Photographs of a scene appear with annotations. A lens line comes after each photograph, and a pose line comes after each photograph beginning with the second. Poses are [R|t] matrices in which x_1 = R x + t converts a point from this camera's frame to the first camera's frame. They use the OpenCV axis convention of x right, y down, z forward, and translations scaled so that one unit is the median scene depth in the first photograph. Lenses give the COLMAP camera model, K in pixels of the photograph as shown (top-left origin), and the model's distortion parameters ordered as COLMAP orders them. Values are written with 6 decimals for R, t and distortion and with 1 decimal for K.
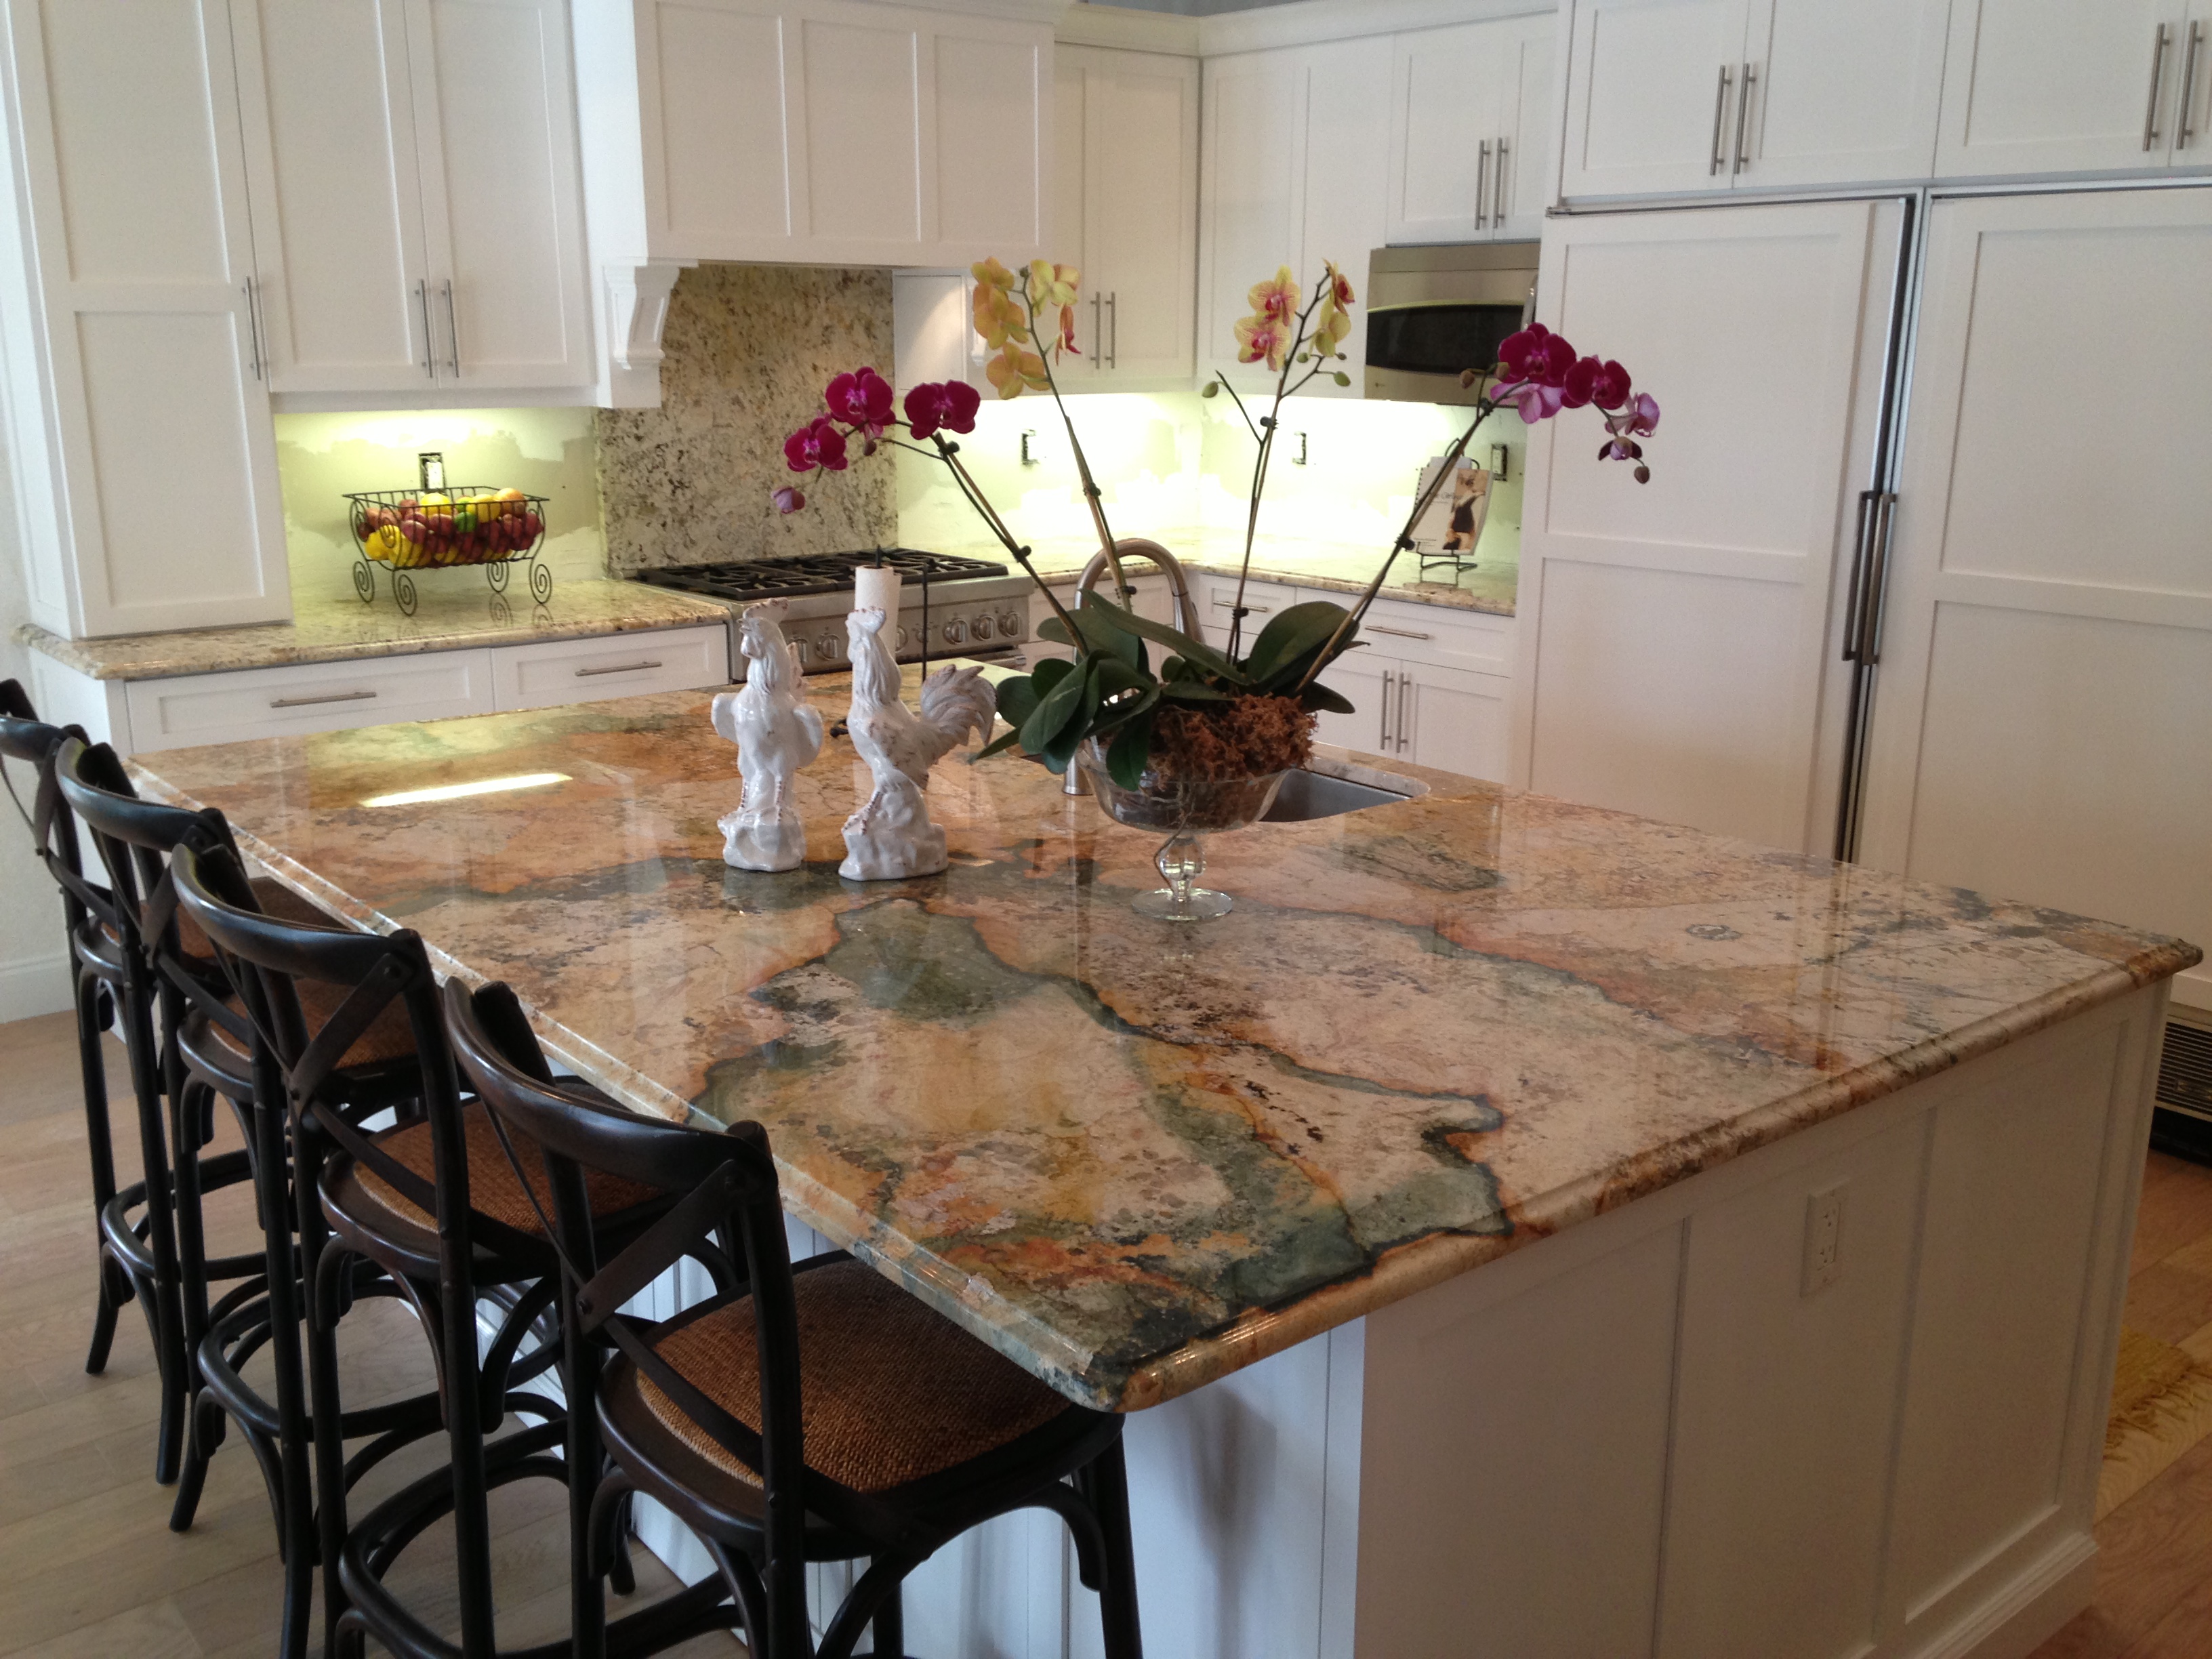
lens RADIAL K [[1950.3, 0, 1106.0], [0, 1950.3, 829.5], [0, 0, 1]] dist [0.146735, -0.203577]
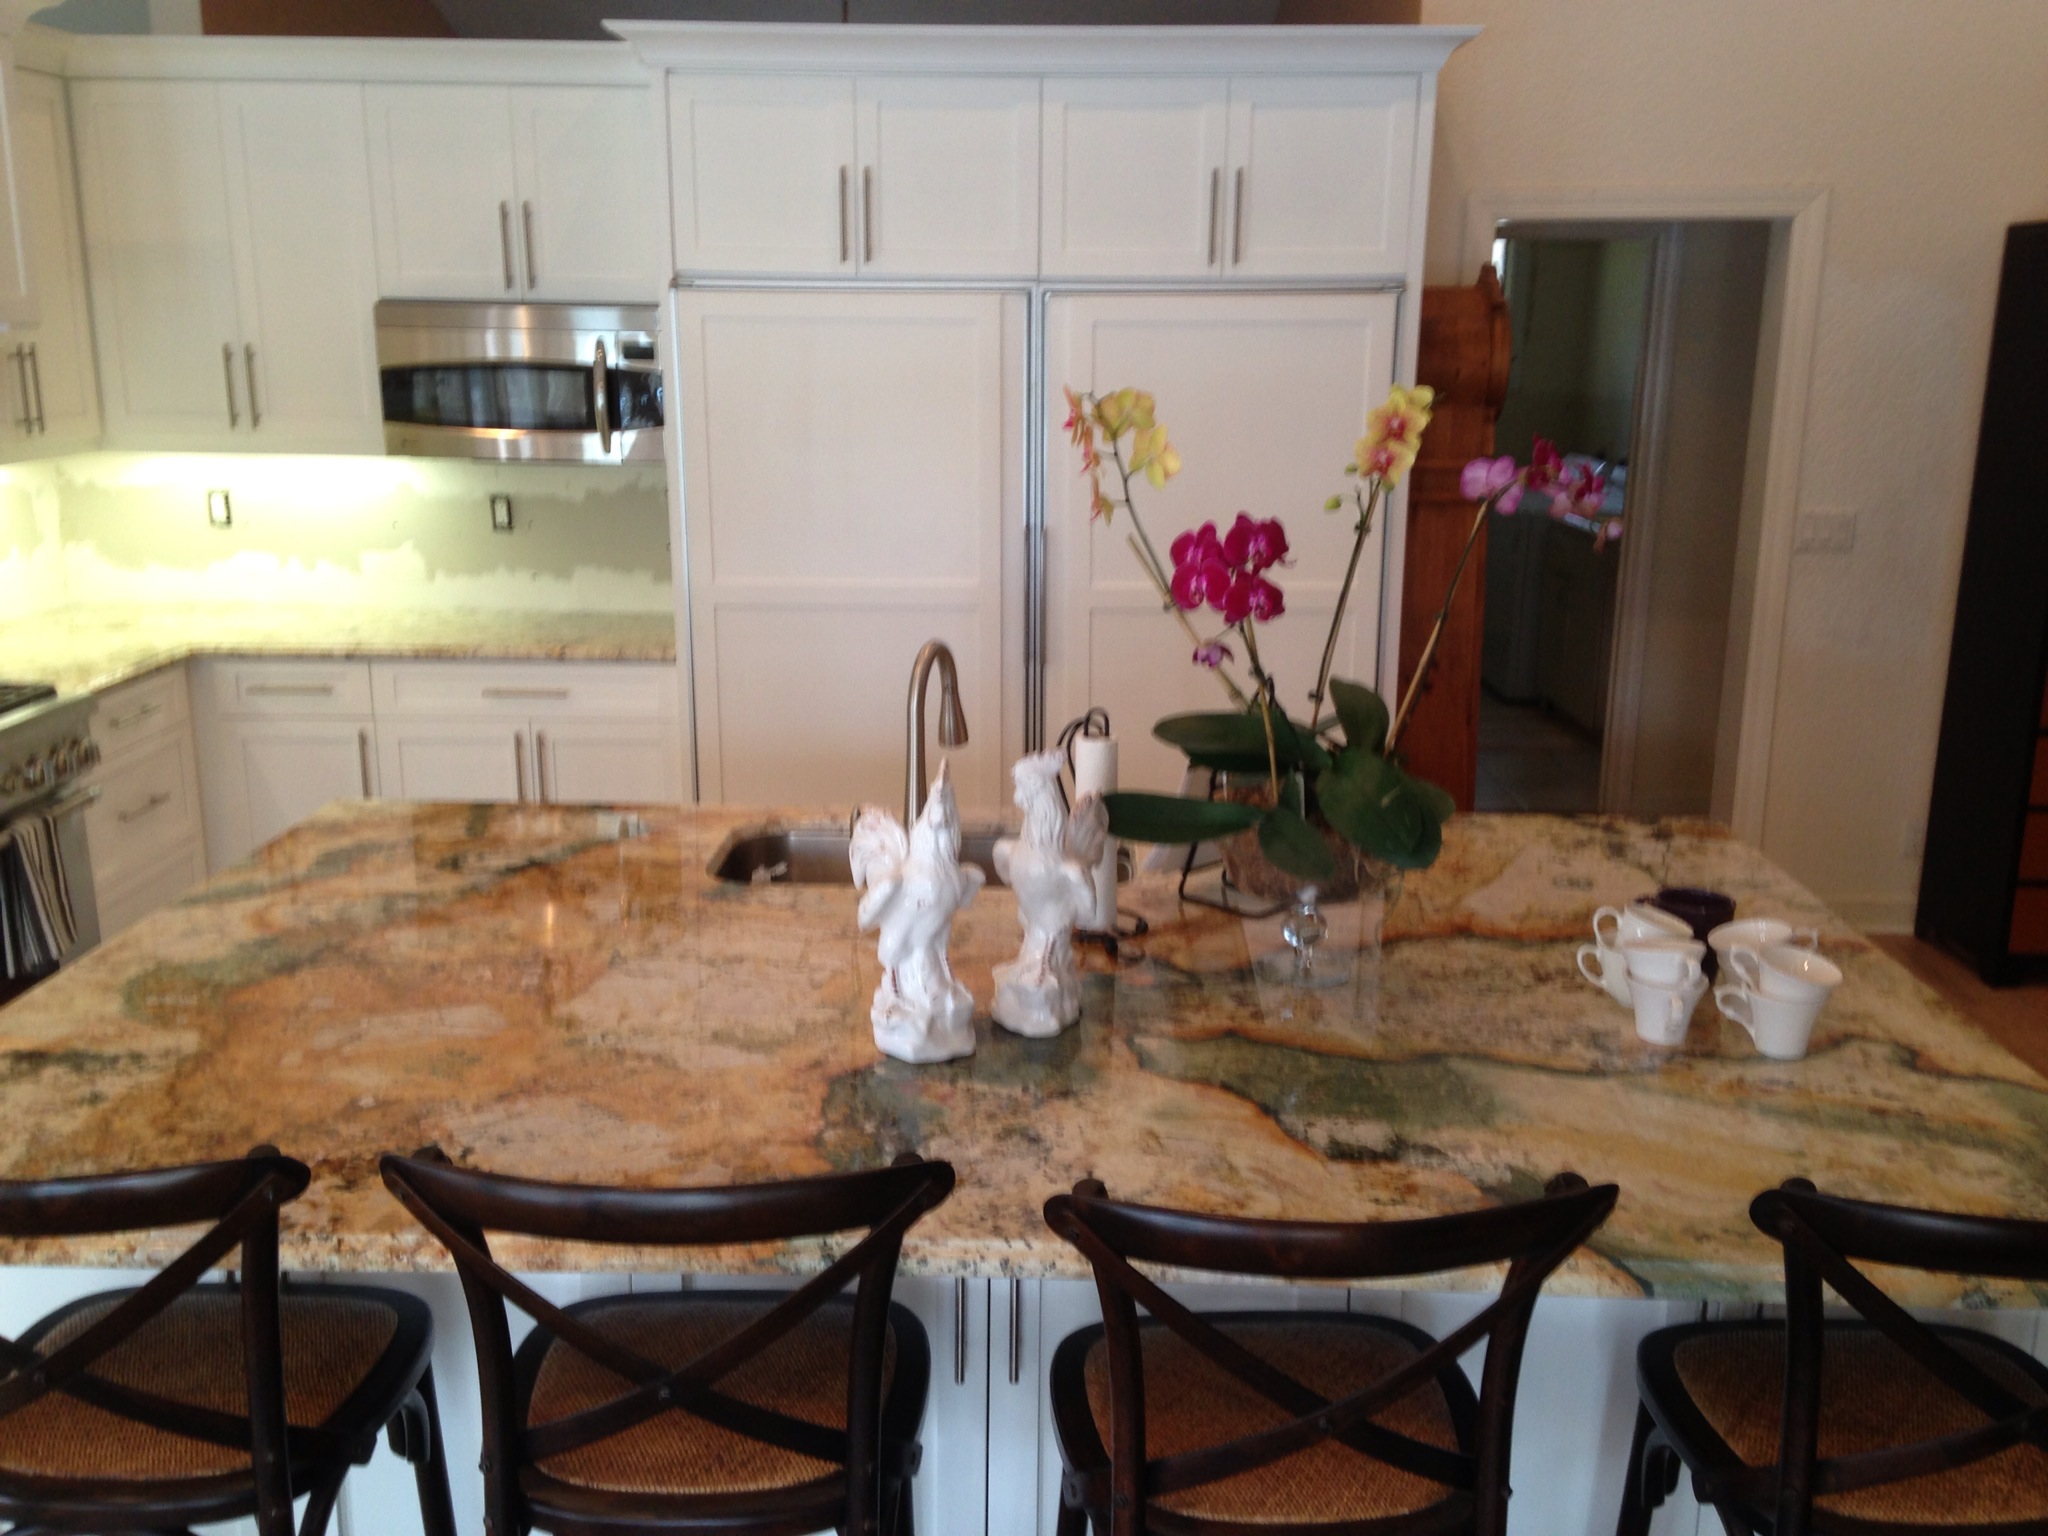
lens RADIAL K [[1805.7, 0, 1024.0], [0, 1805.7, 768.0], [0, 0, 1]] dist [0.146735, -0.203577]
pose [[0.662671, -0.178788, 0.727256, -0.483550], [0.188231, 0.979675, 0.069327, -0.105603], [-0.724870, 0.090951, 0.682856, 0.255509]]
